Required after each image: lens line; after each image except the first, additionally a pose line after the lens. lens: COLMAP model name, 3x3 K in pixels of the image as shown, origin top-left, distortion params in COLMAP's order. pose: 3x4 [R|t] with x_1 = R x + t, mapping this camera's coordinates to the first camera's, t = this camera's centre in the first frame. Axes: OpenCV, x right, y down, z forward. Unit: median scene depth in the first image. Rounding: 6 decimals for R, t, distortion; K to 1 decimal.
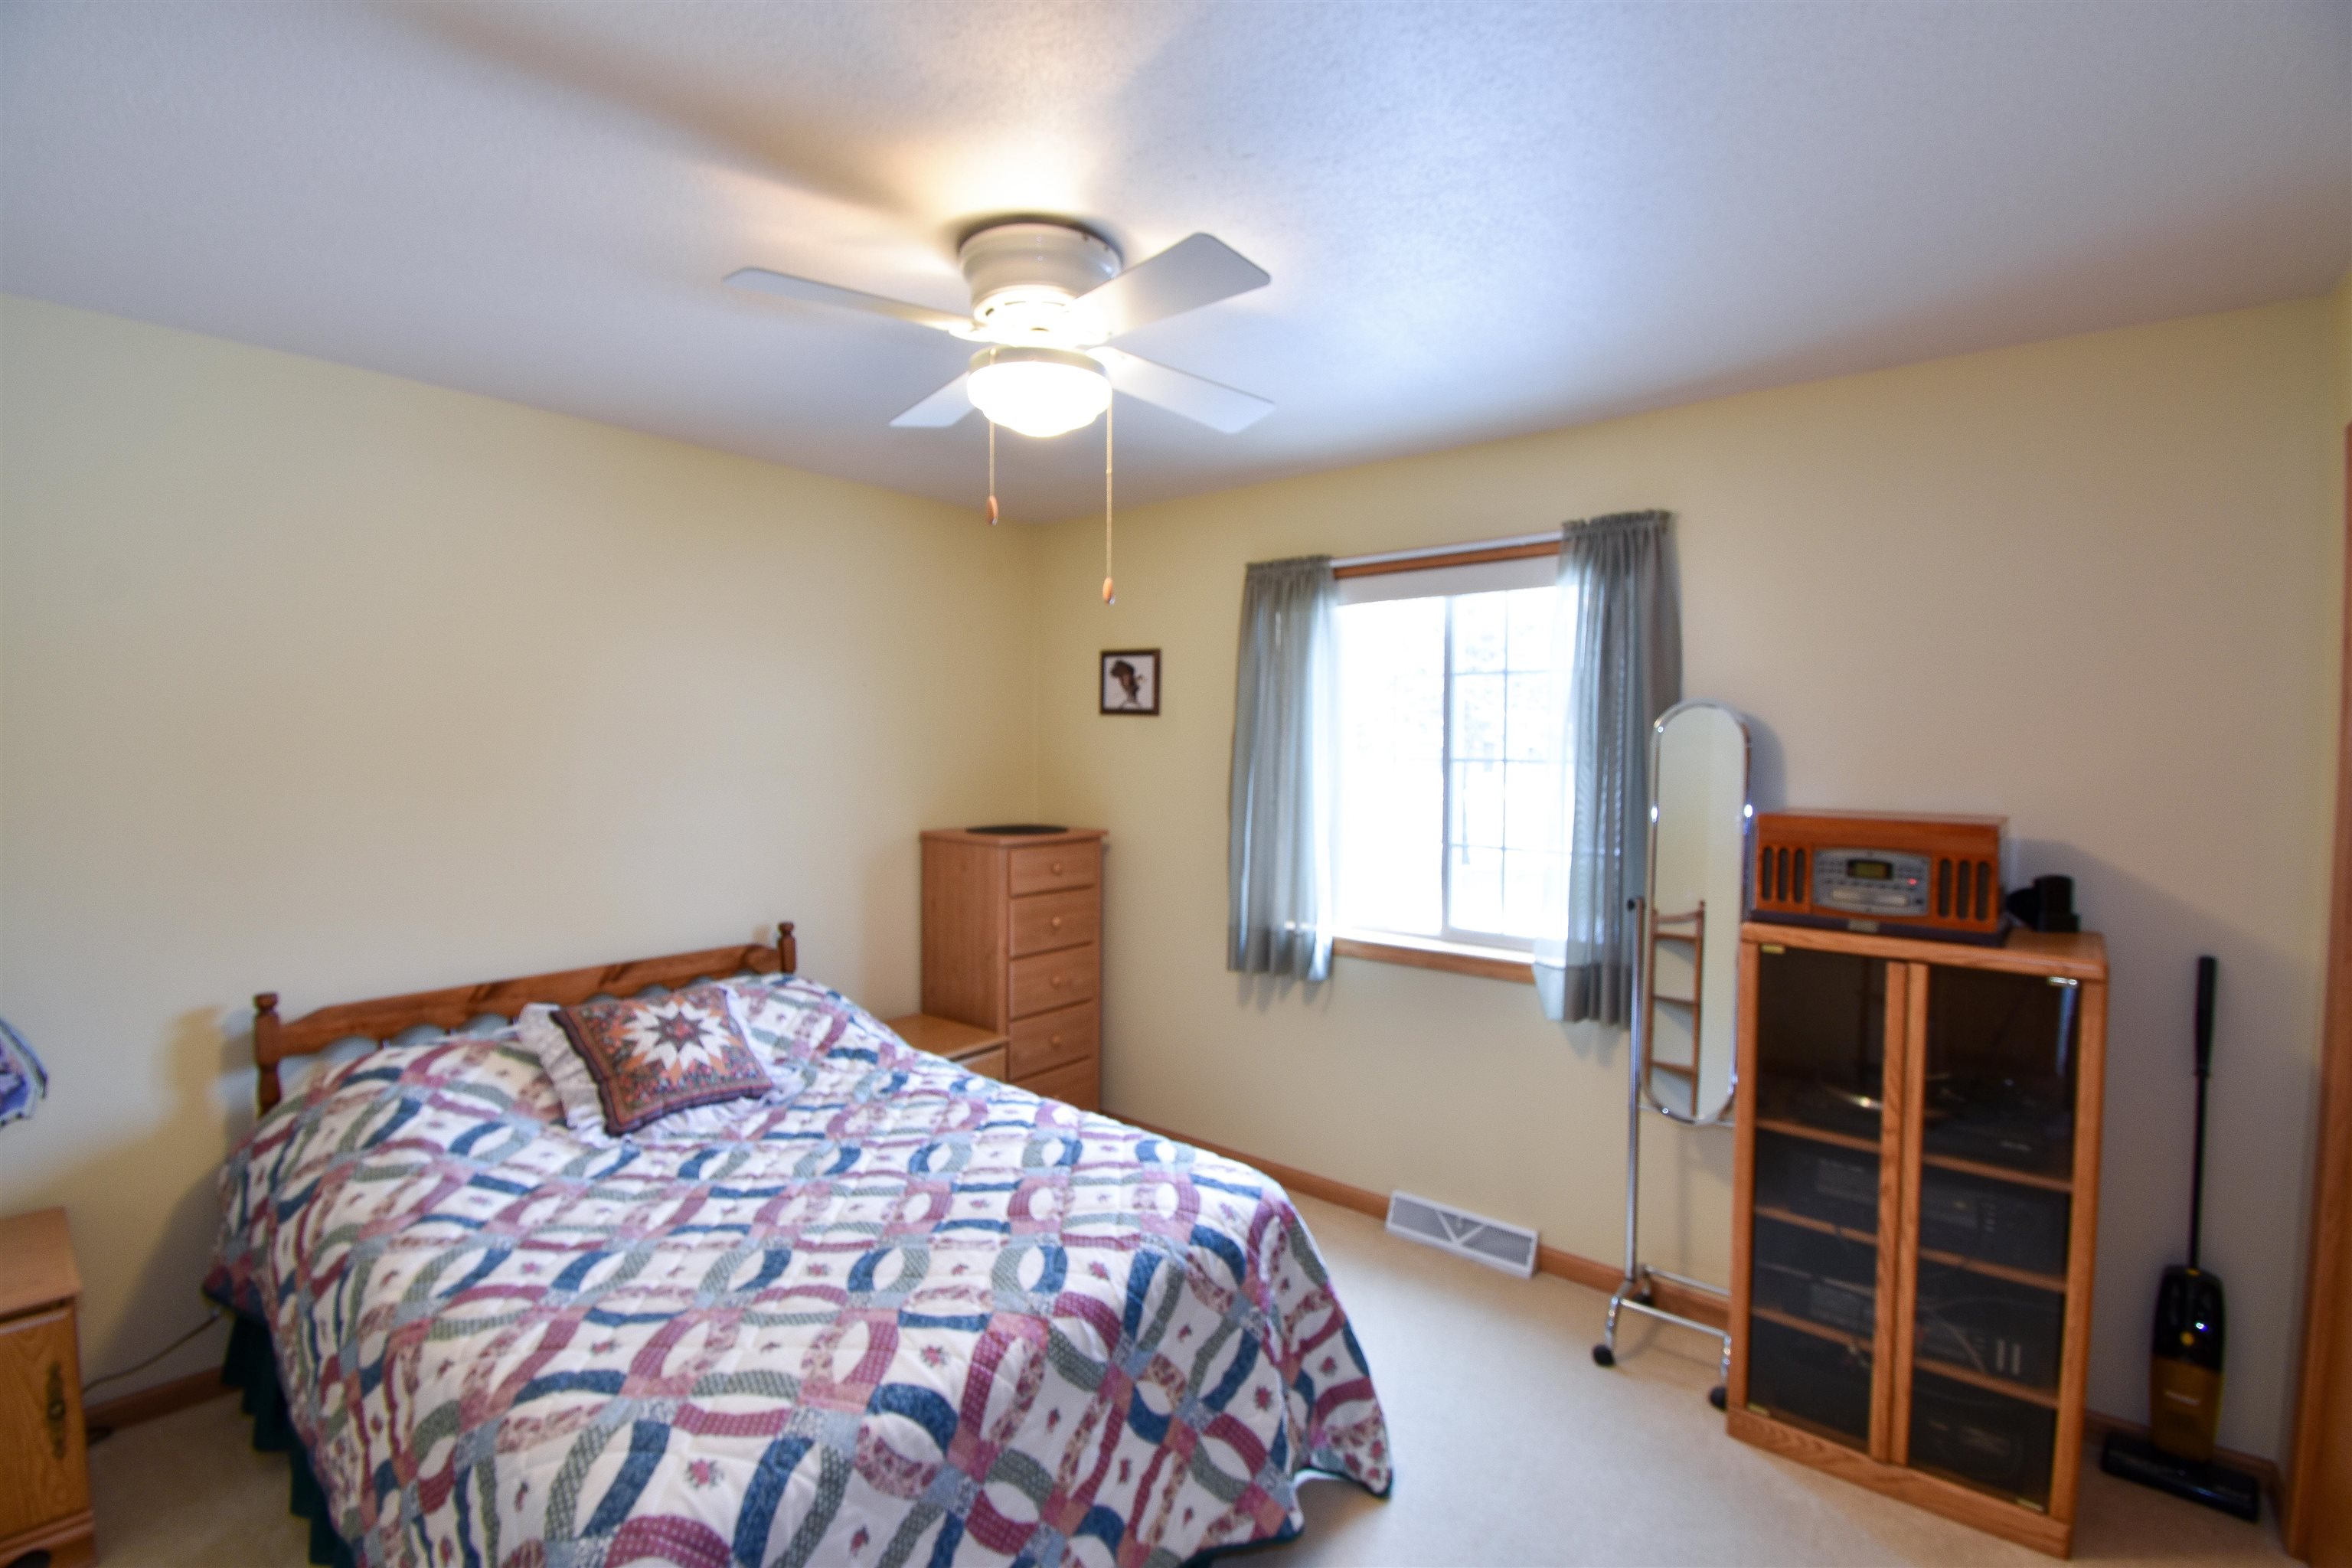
lens RADIAL K [[1033.5, 0, 1183.1], [0, 1033.5, 782.9], [0, 0, 1]] dist [0.023872, -0.029423]
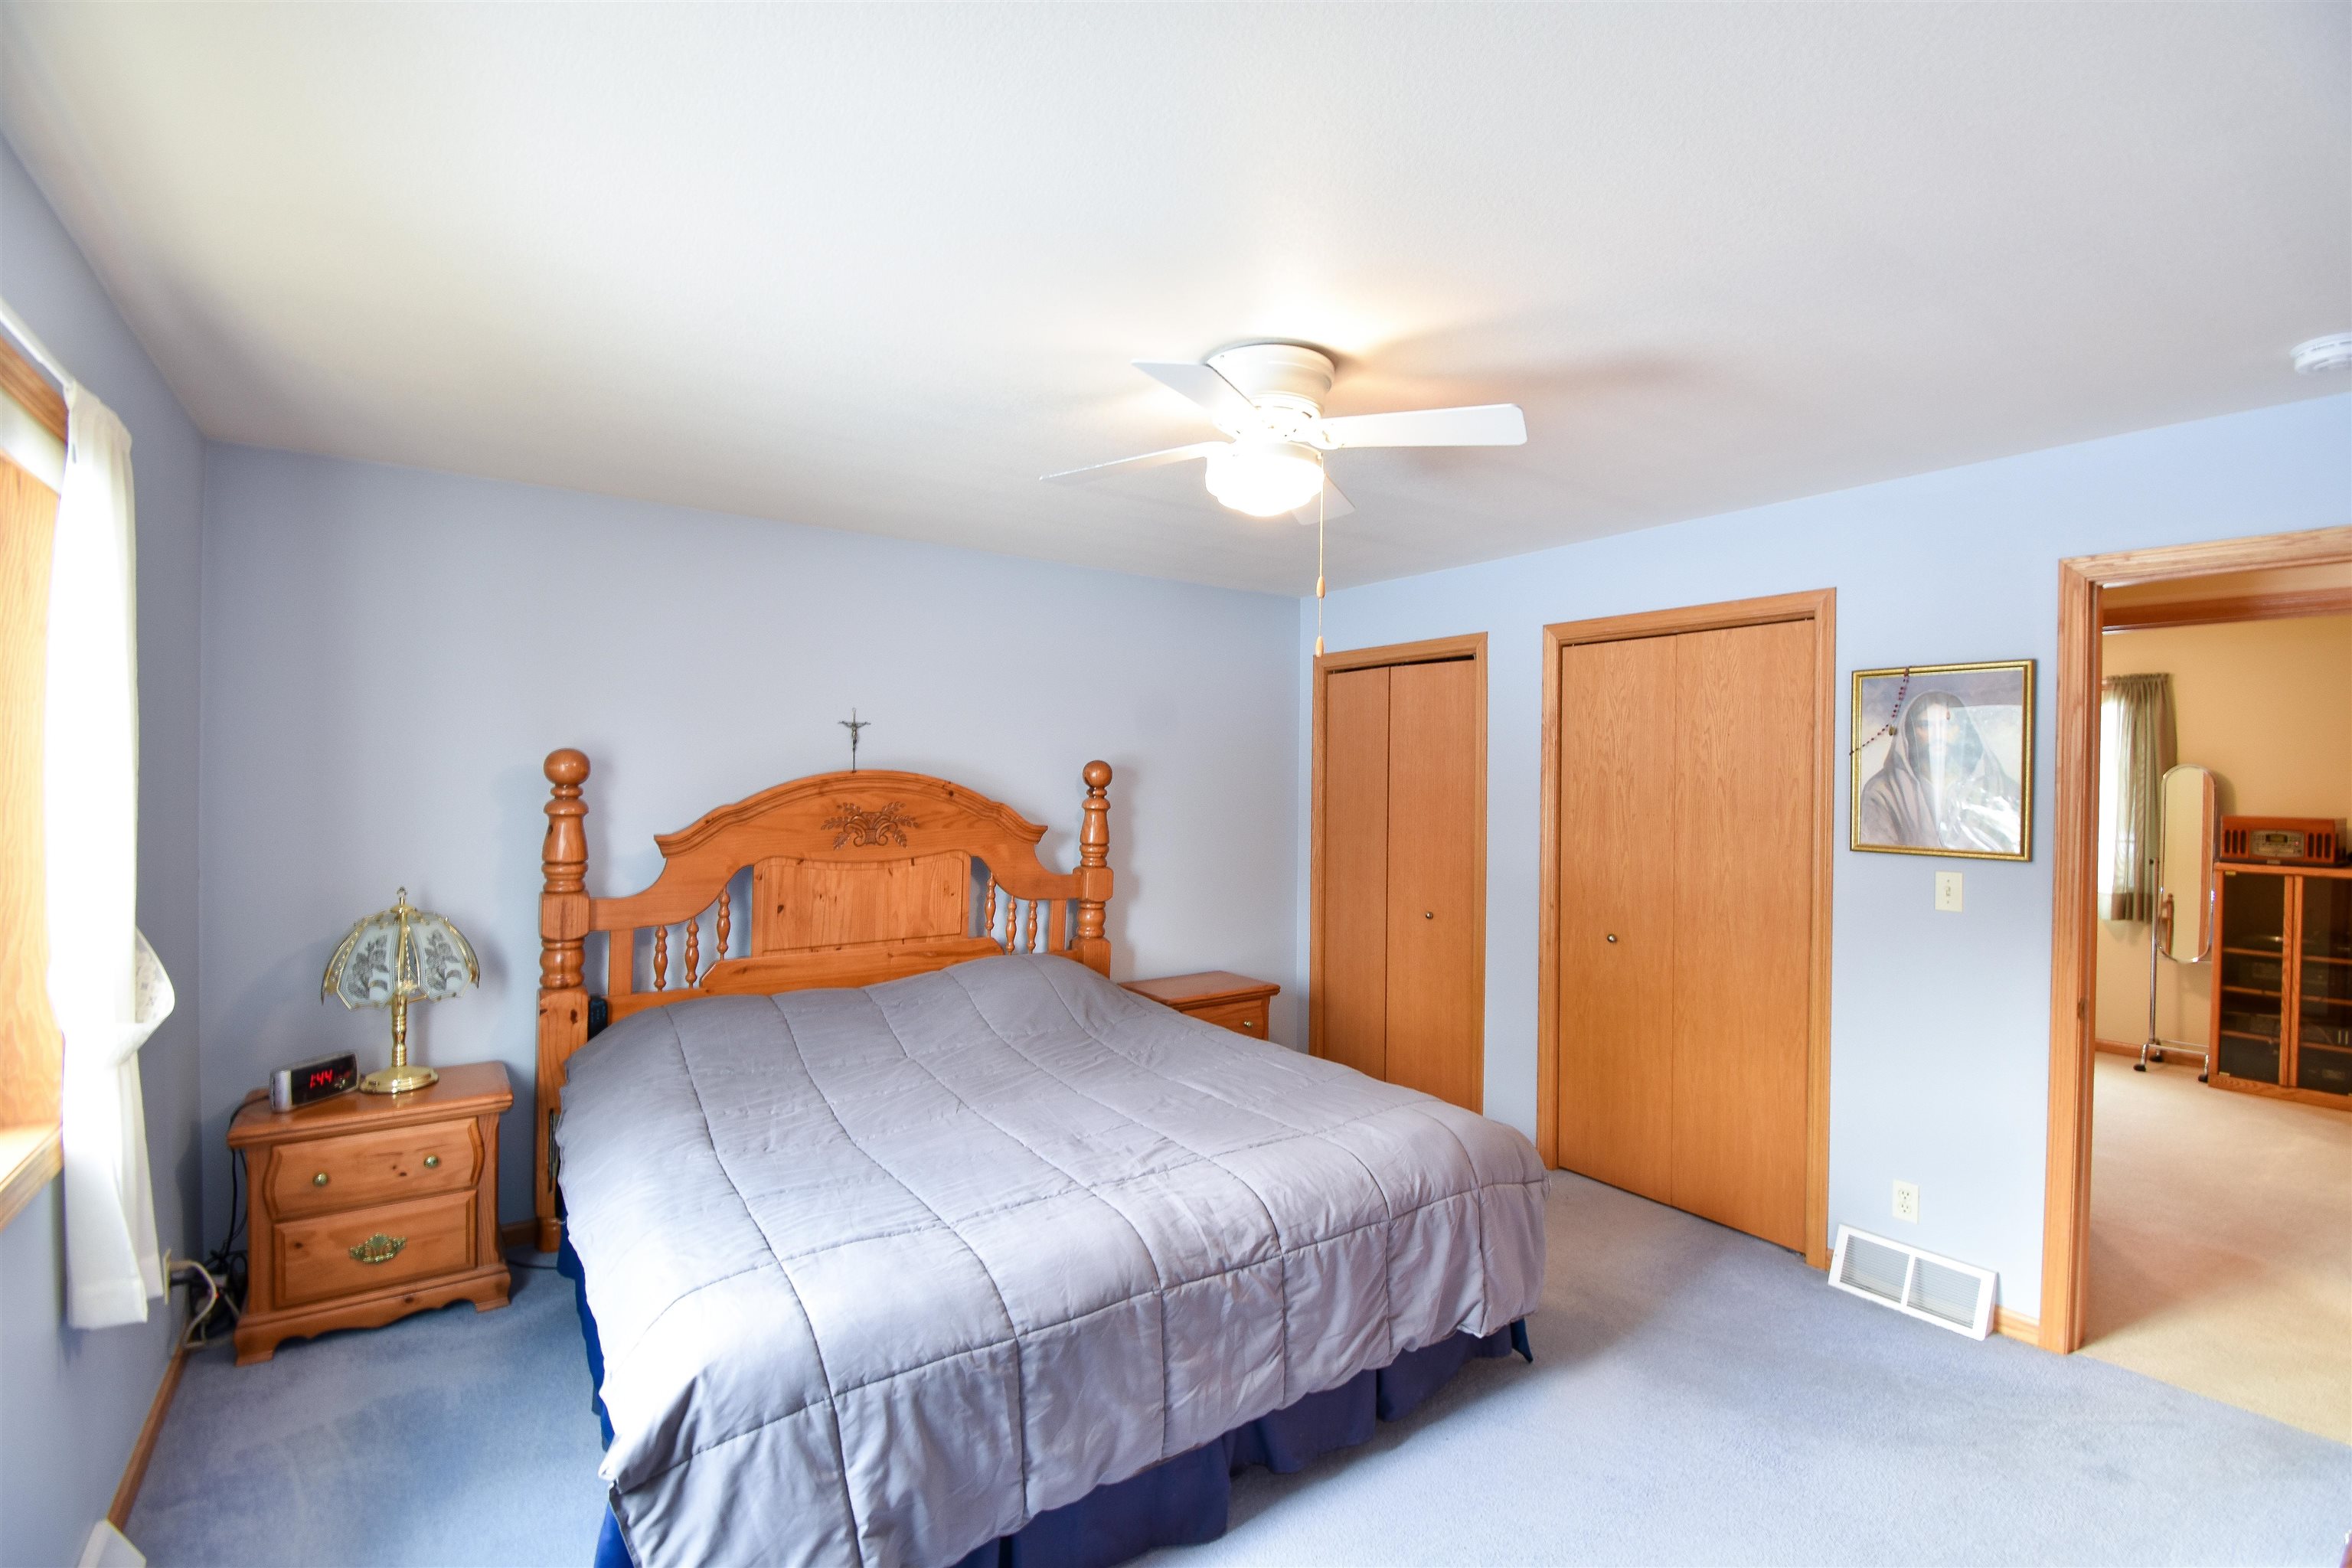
lens RADIAL K [[1042.7, 0, 1176.0], [0, 1042.7, 784.0], [0, 0, 1]] dist [0.017174, -0.023738]
pose [[0.962405, 0.004612, -0.271580, -1.128816], [-0.012931, 0.999500, -0.028851, 0.057905], [0.271311, 0.031278, 0.961983, -1.965891]]
